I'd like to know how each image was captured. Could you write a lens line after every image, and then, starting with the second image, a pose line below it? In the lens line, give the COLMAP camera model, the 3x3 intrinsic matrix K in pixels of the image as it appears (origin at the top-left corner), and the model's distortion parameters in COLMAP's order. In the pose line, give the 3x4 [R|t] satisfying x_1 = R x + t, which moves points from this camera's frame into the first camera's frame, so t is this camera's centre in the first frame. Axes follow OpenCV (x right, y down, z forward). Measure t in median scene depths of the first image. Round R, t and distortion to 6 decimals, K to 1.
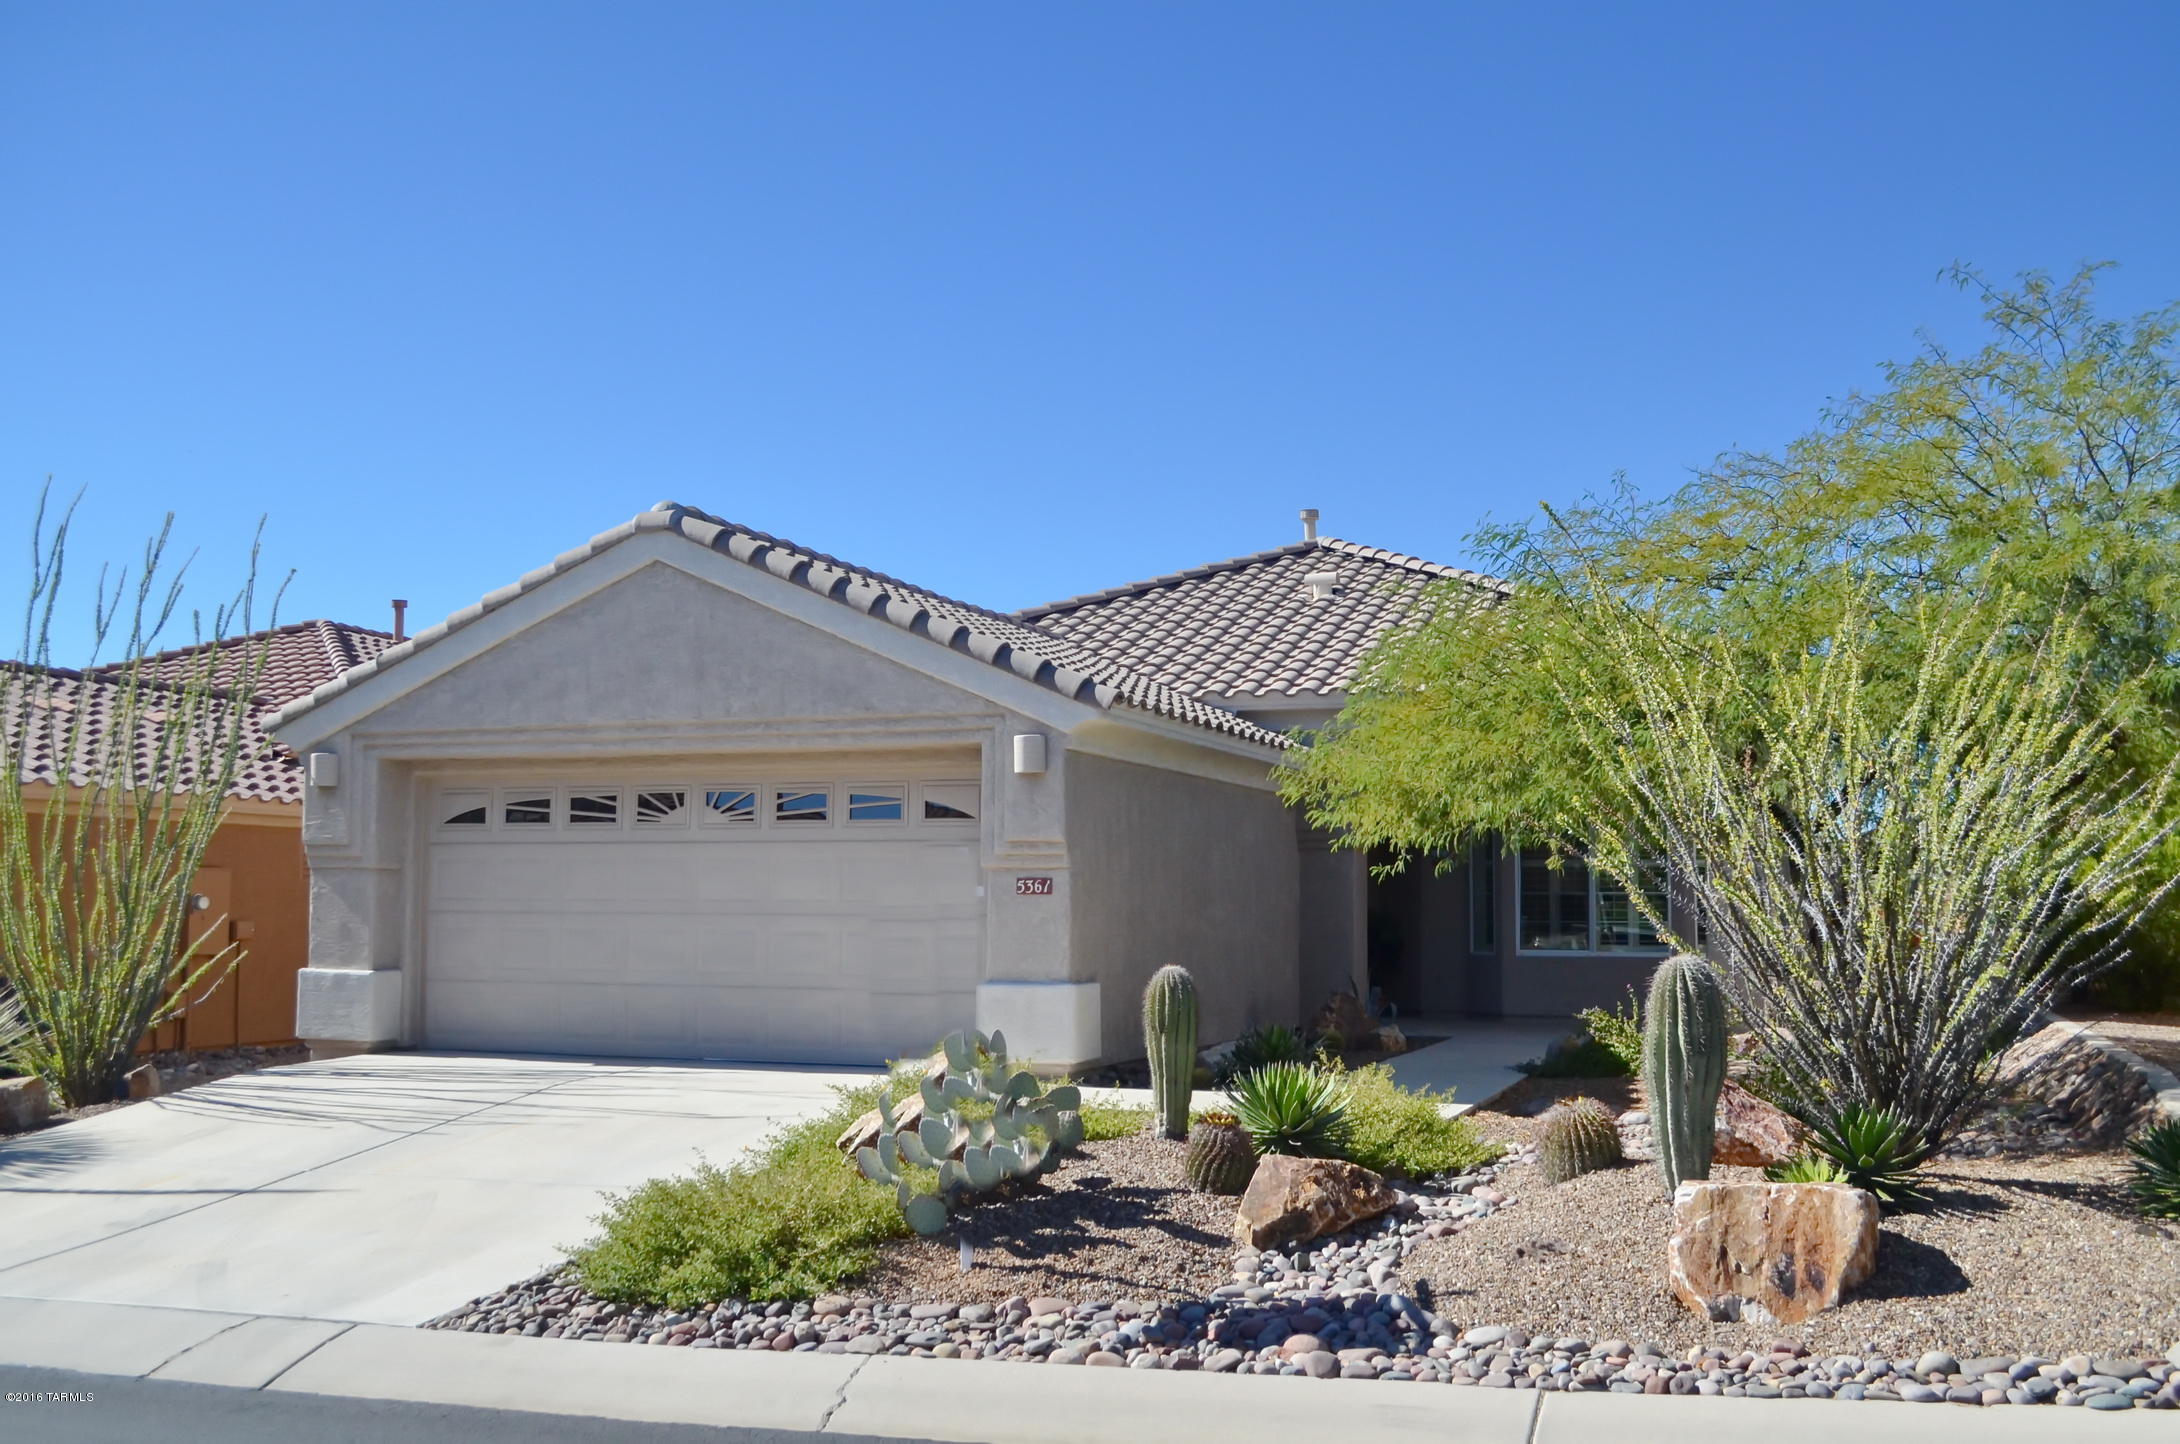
lens RADIAL K [[2100.8, 0, 1089.7], [0, 2100.8, 587.6], [0, 0, 1]] dist [-0.020147, 0.000000]
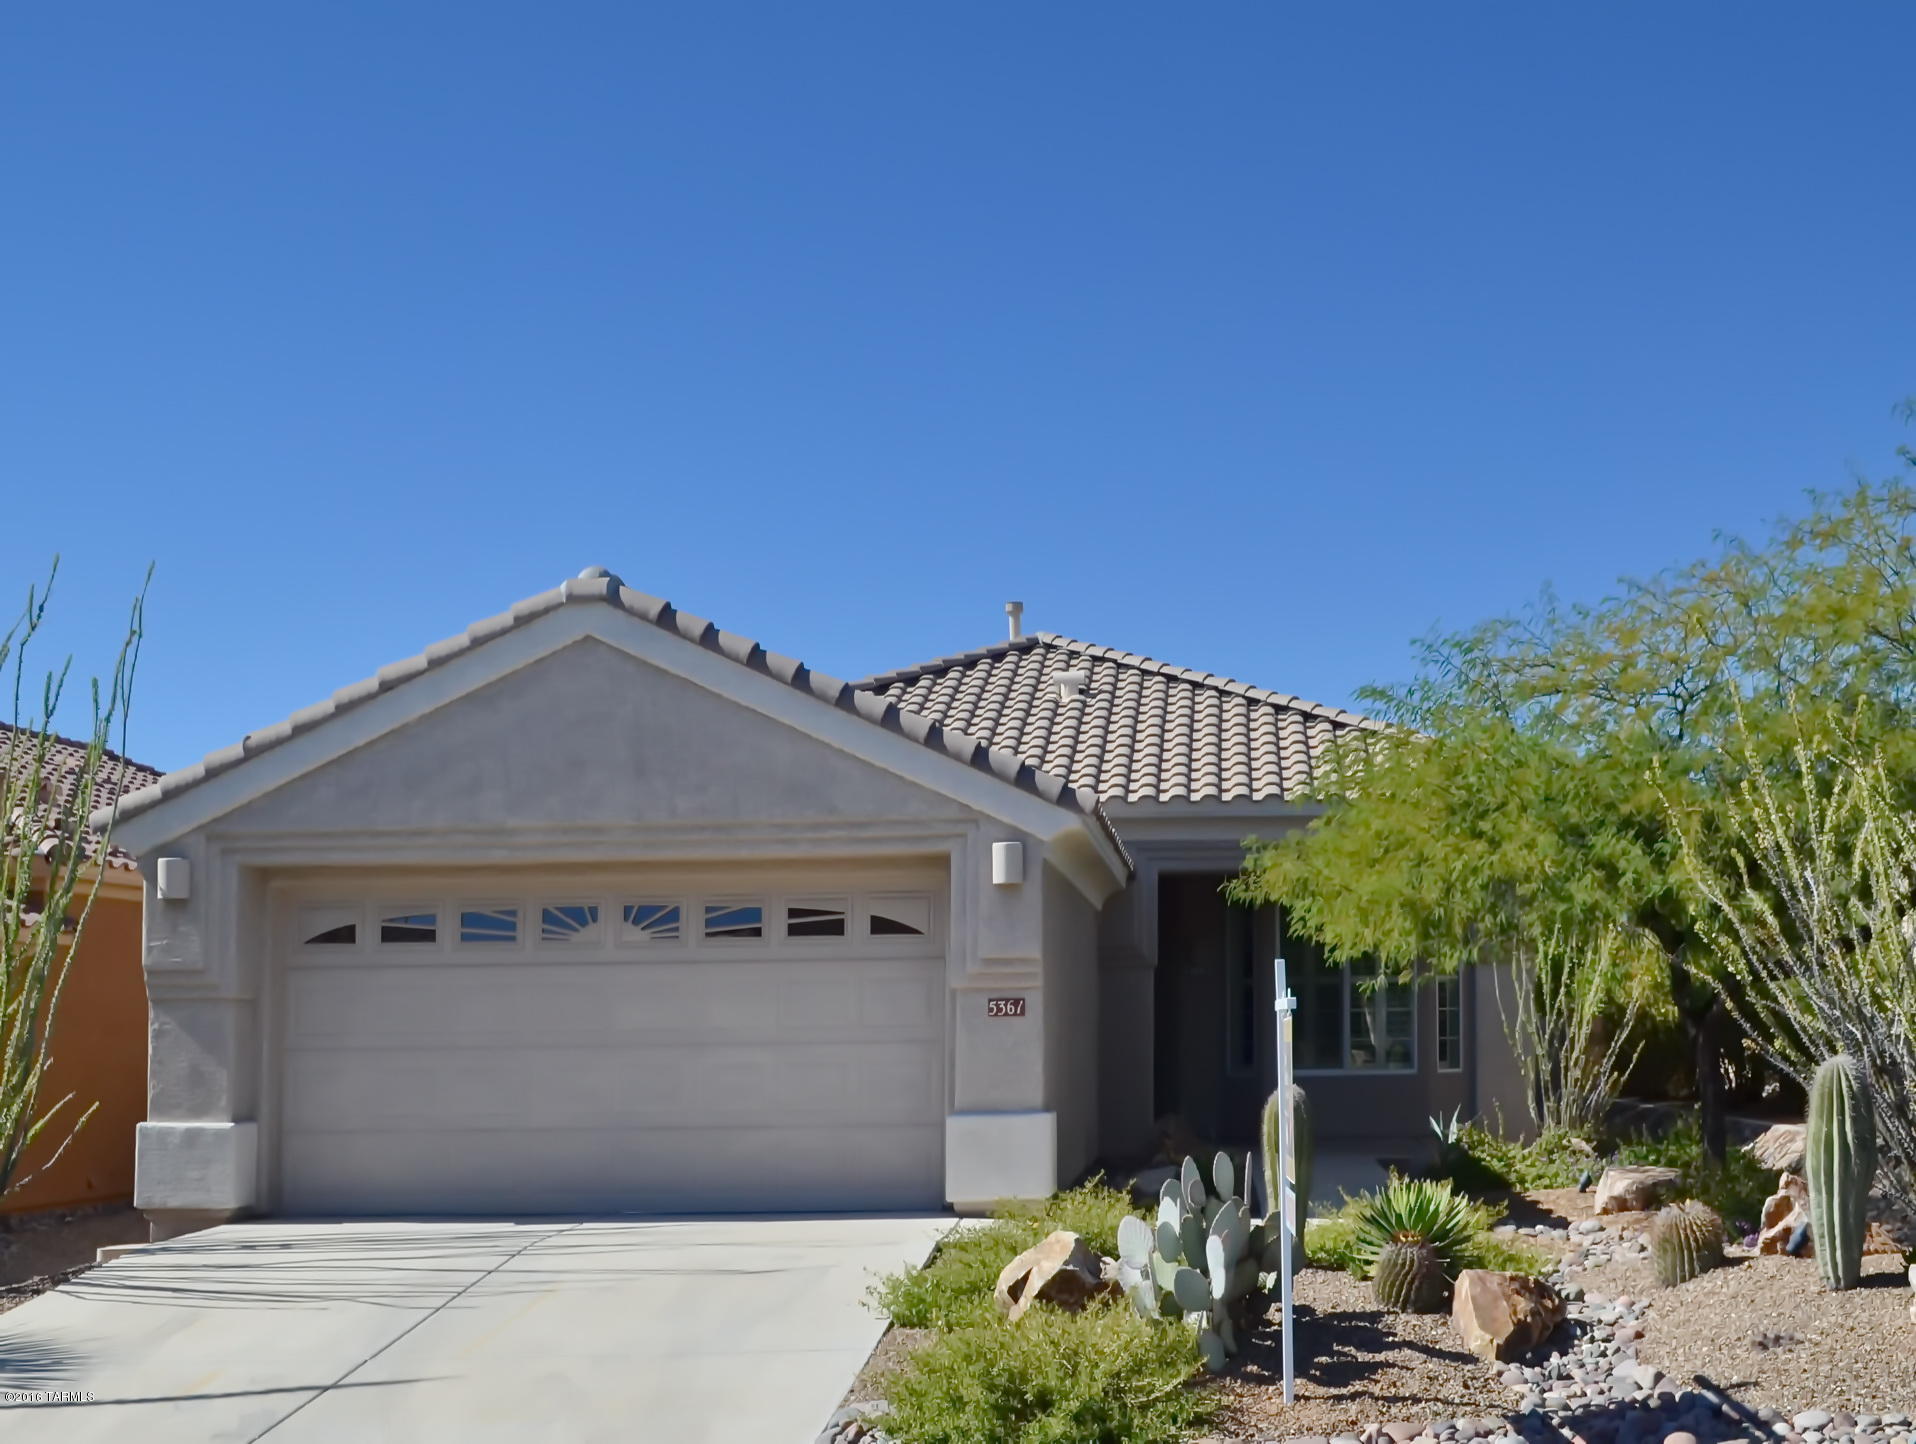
lens RADIAL K [[2394.6, 0, 953.4], [0, 2394.6, 701.0], [0, 0, 1]] dist [-0.039089, 0.000000]
pose [[0.939397, 0.027657, 0.341714, -0.399879], [-0.030231, 0.999540, 0.002209, 0.006955], [-0.341496, -0.012405, 0.939801, 0.028085]]
